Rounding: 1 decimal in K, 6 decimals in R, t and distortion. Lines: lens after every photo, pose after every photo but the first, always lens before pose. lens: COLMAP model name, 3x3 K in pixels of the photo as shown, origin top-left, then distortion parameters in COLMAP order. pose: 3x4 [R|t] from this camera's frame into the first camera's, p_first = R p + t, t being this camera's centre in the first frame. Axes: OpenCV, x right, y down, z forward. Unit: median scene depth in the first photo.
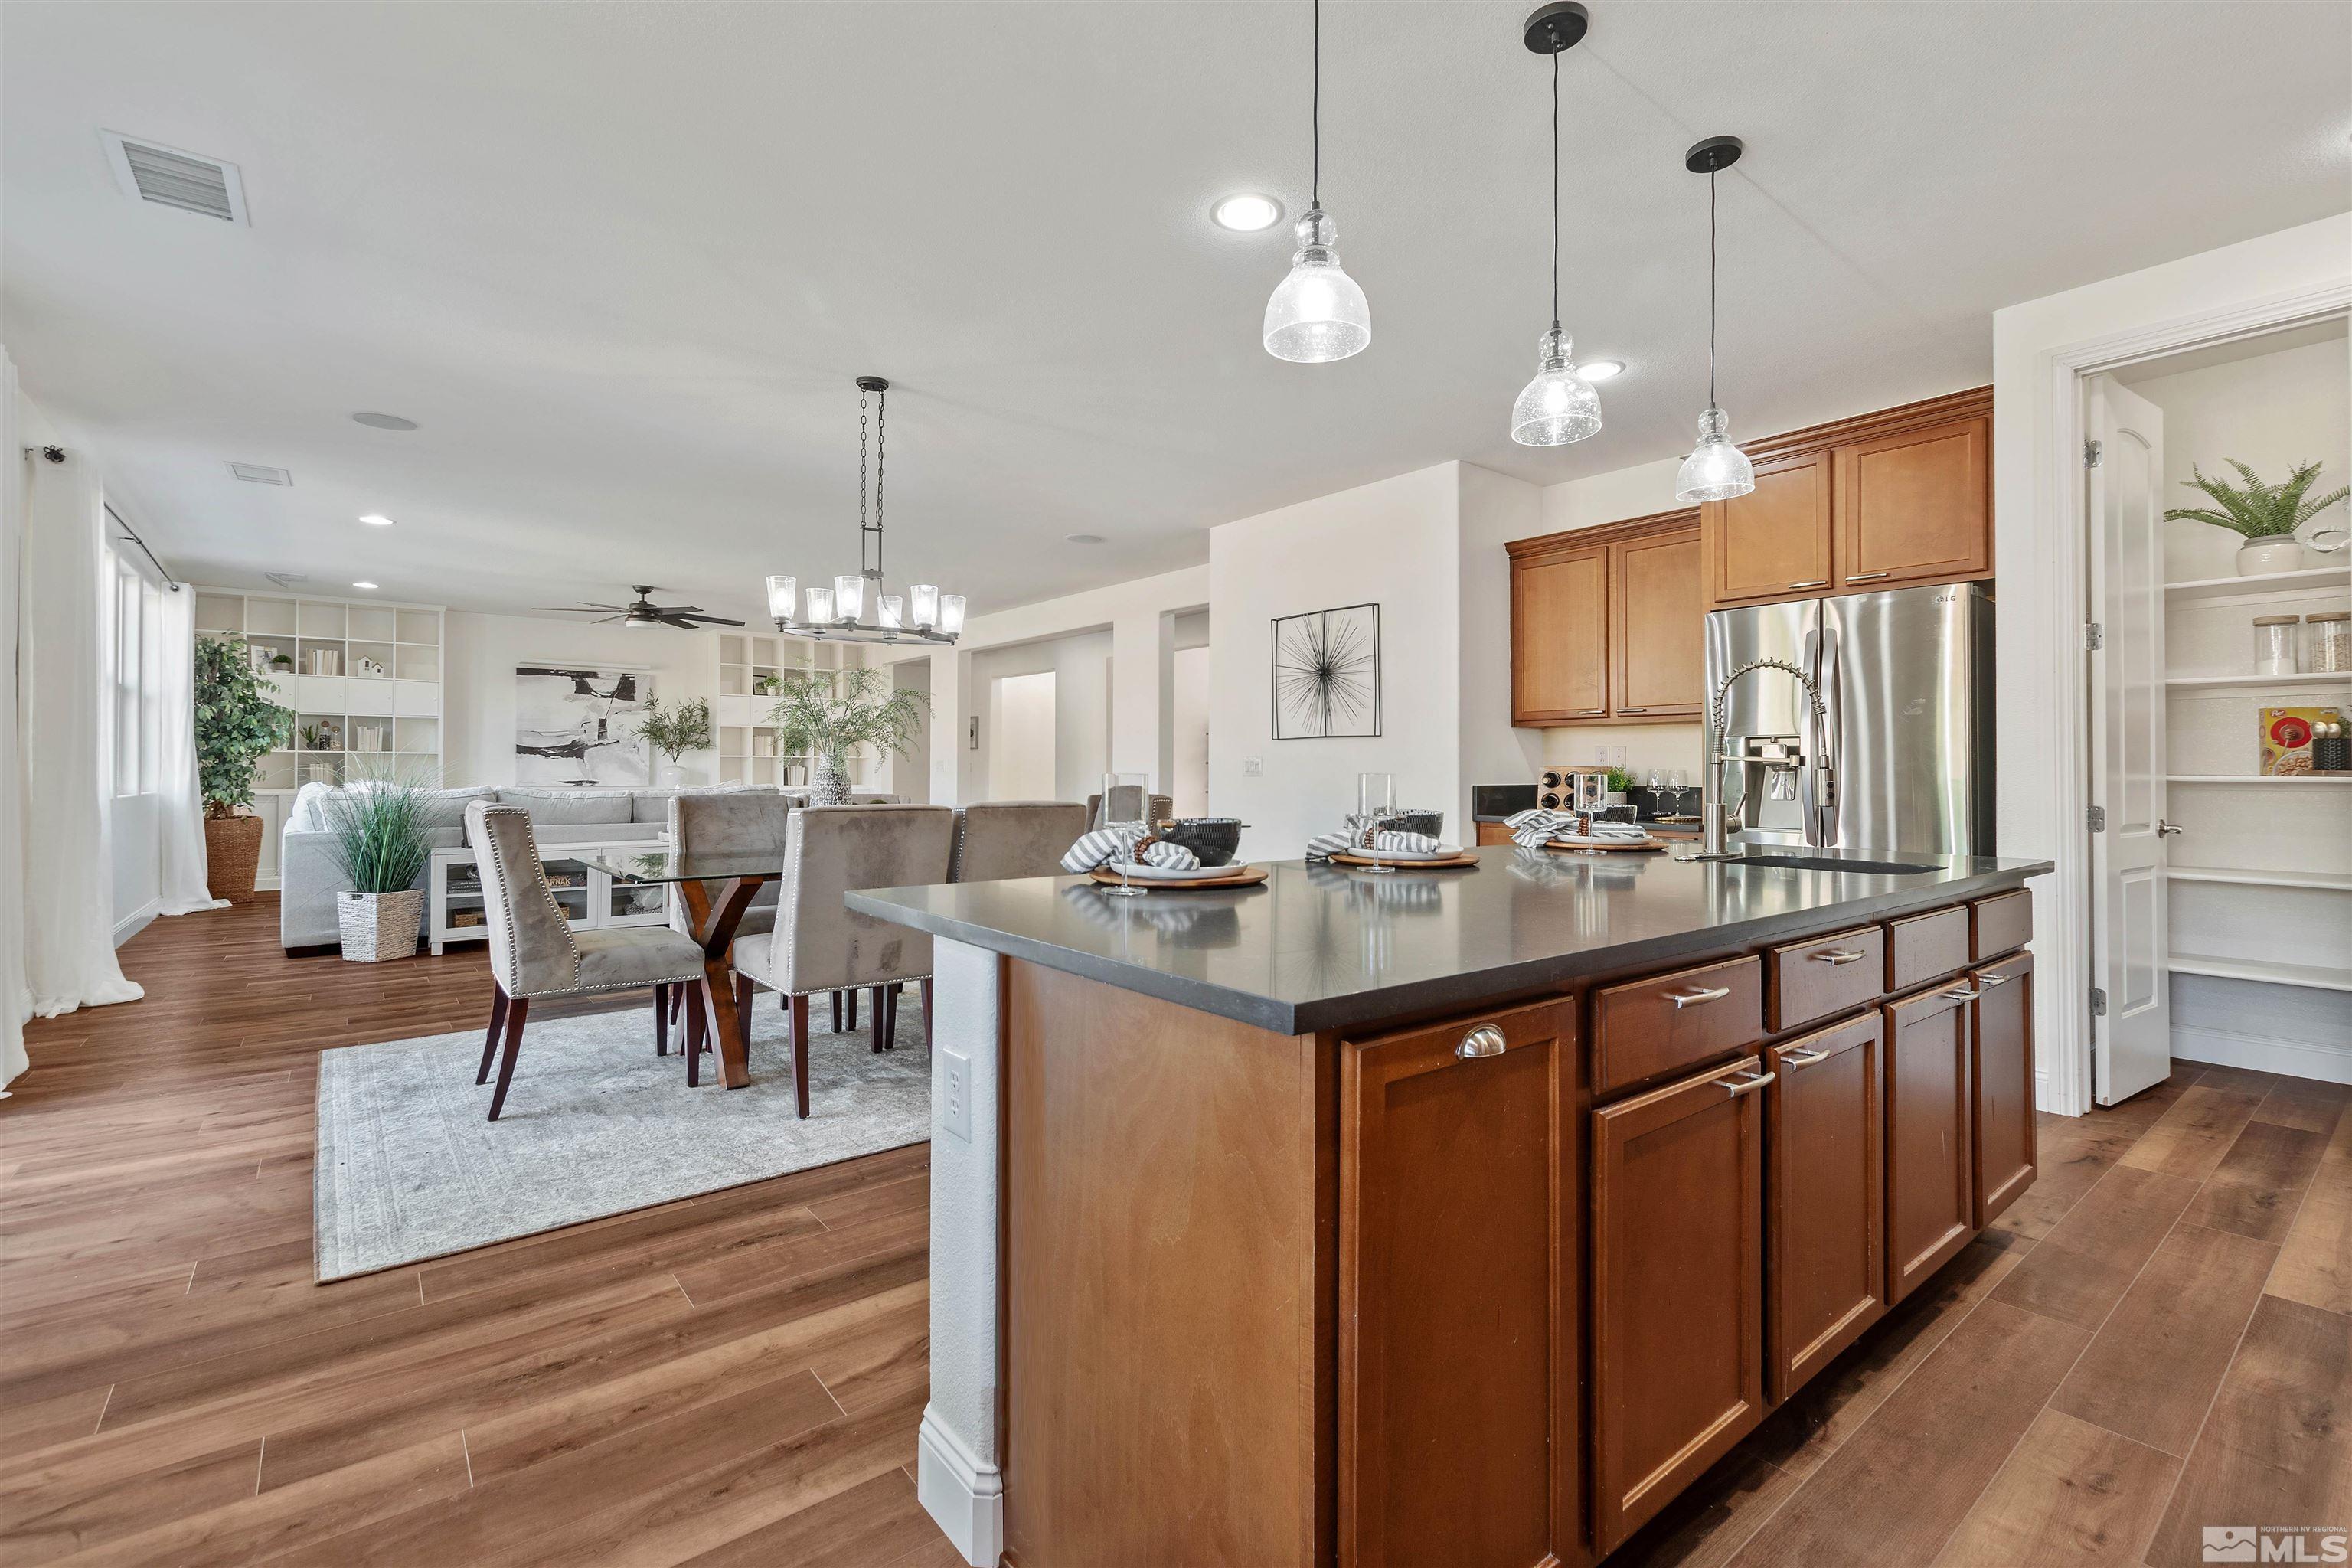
lens RADIAL K [[1022.0, 0, 1177.5], [0, 1022.0, 767.0], [0, 0, 1]] dist [0.021793, -0.007438]
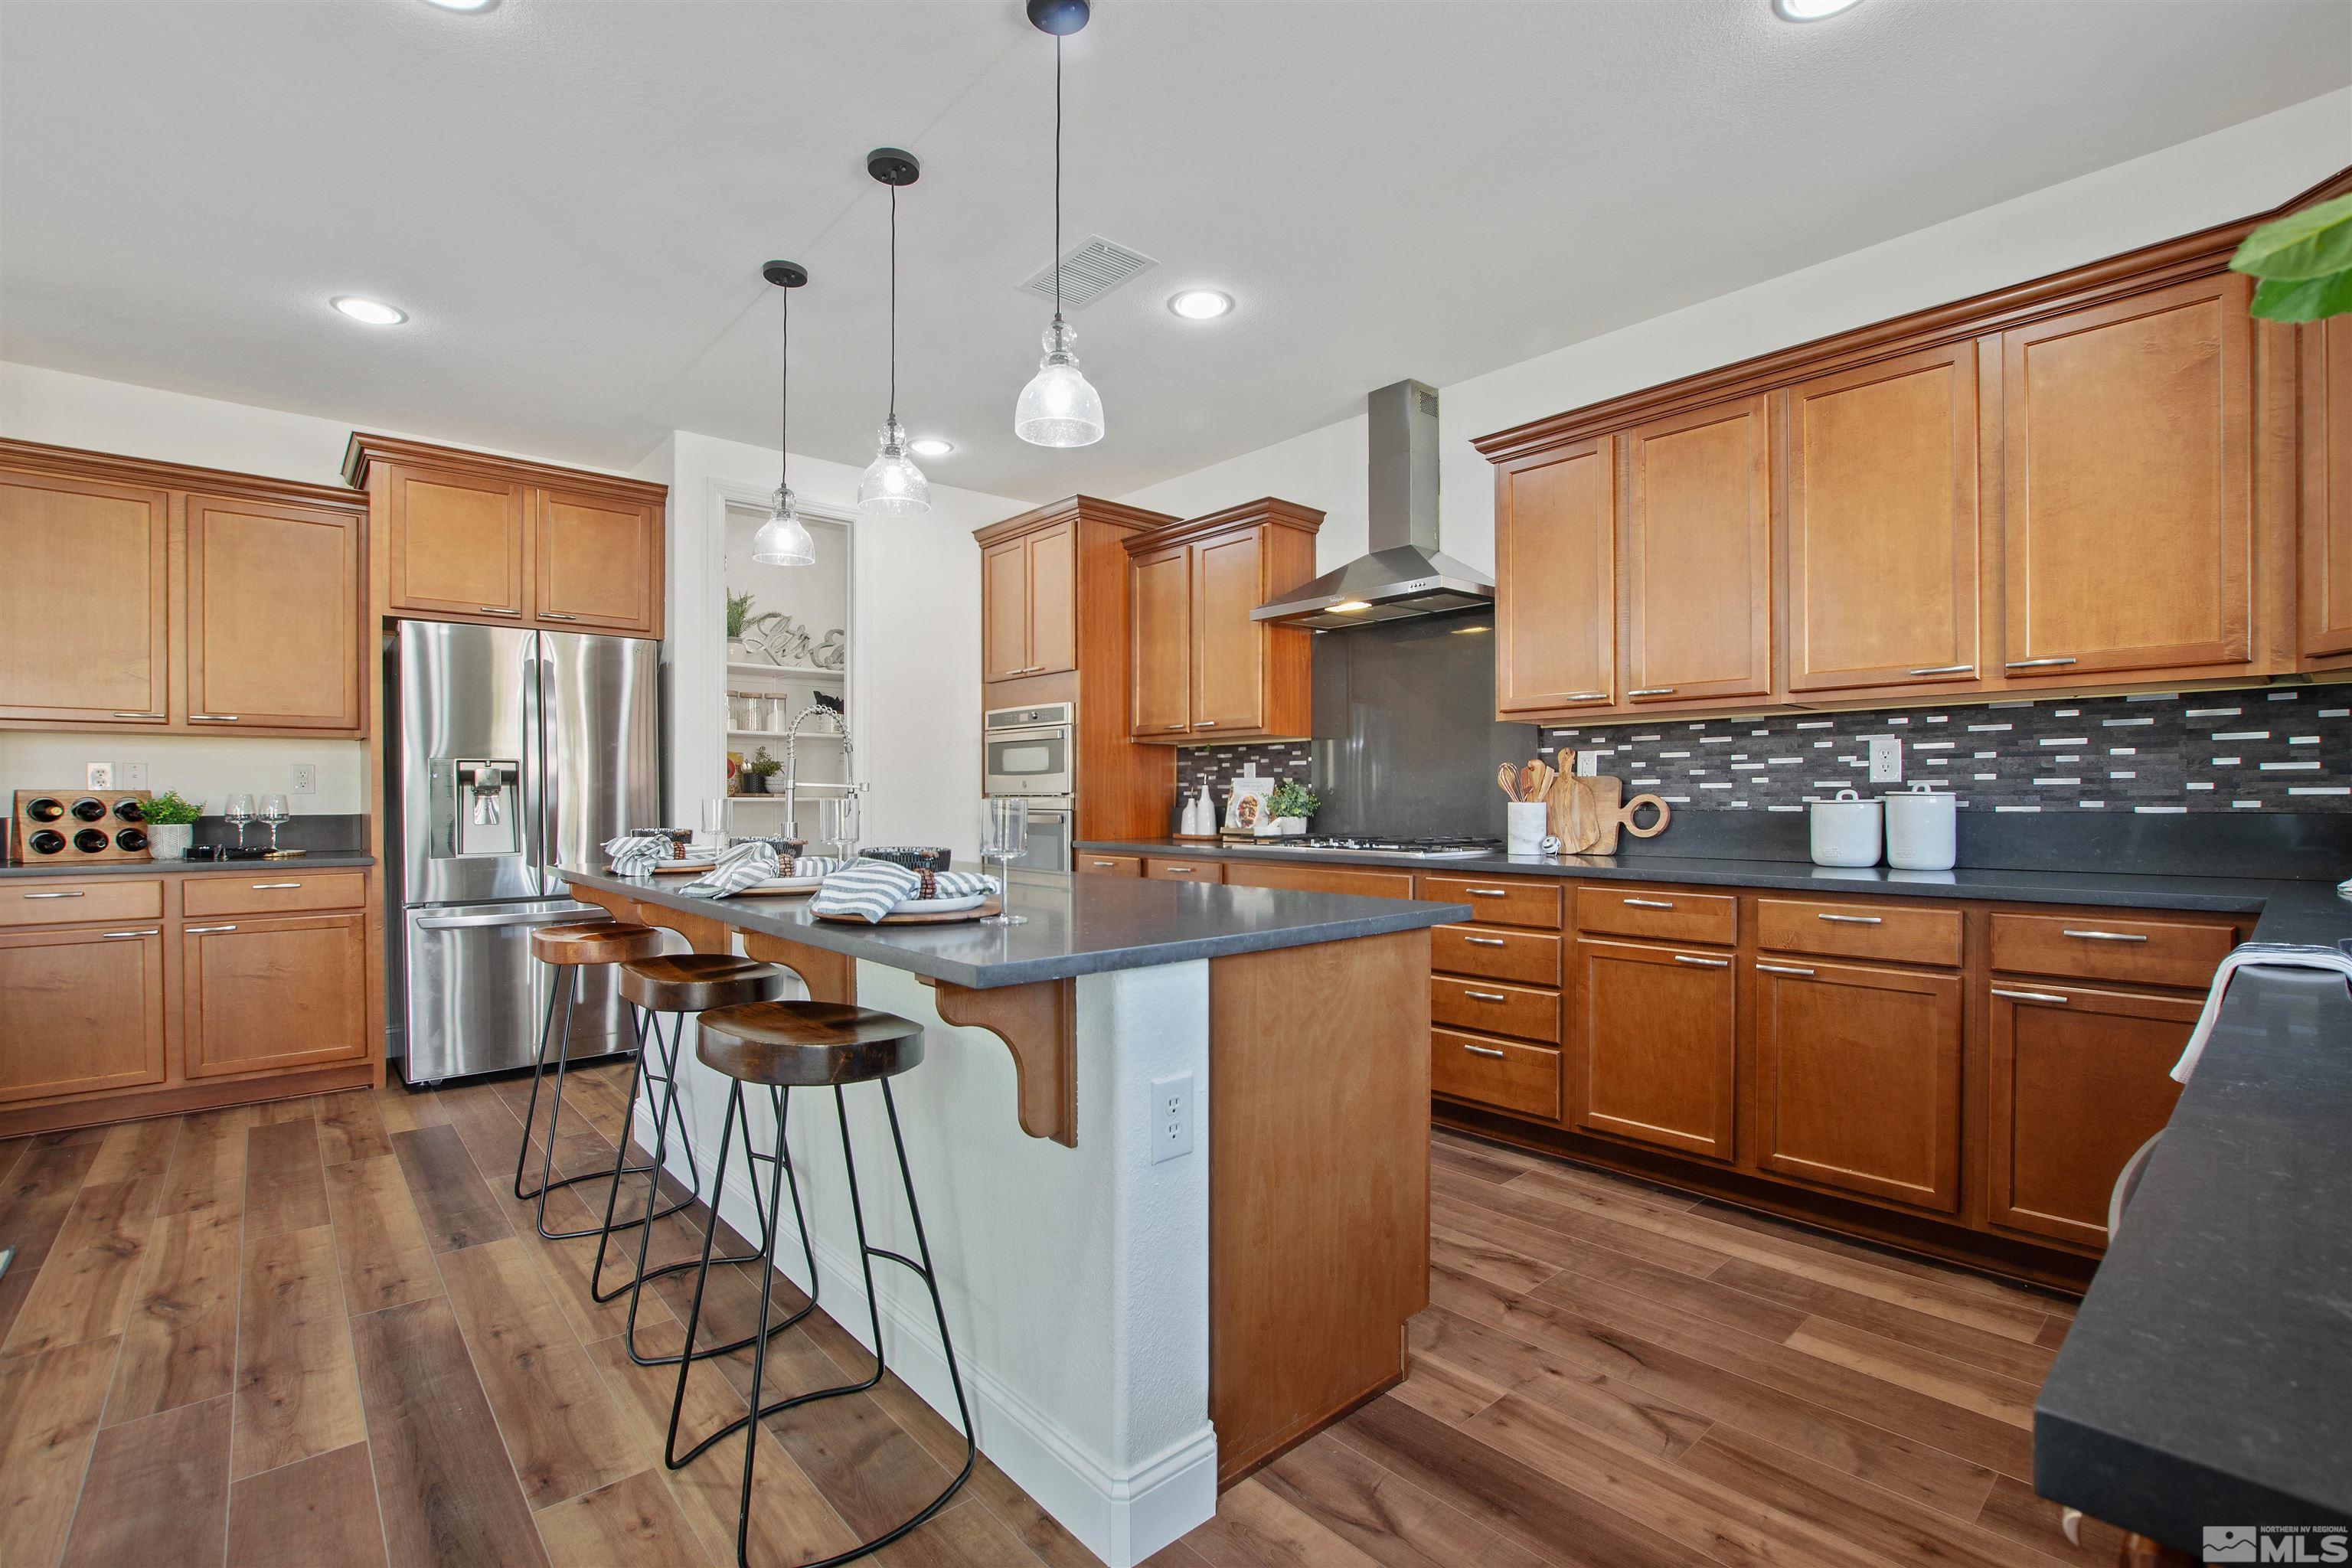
lens RADIAL K [[1066.0, 0, 1179.3], [0, 1066.0, 818.9], [0, 0, 1]] dist [0.000594, 0.000017]
pose [[-0.046880, -0.023593, 0.998622, -0.531611], [-0.002449, 0.999721, 0.023504, 0.000519], [-0.998898, -0.001343, -0.046924, 0.441004]]
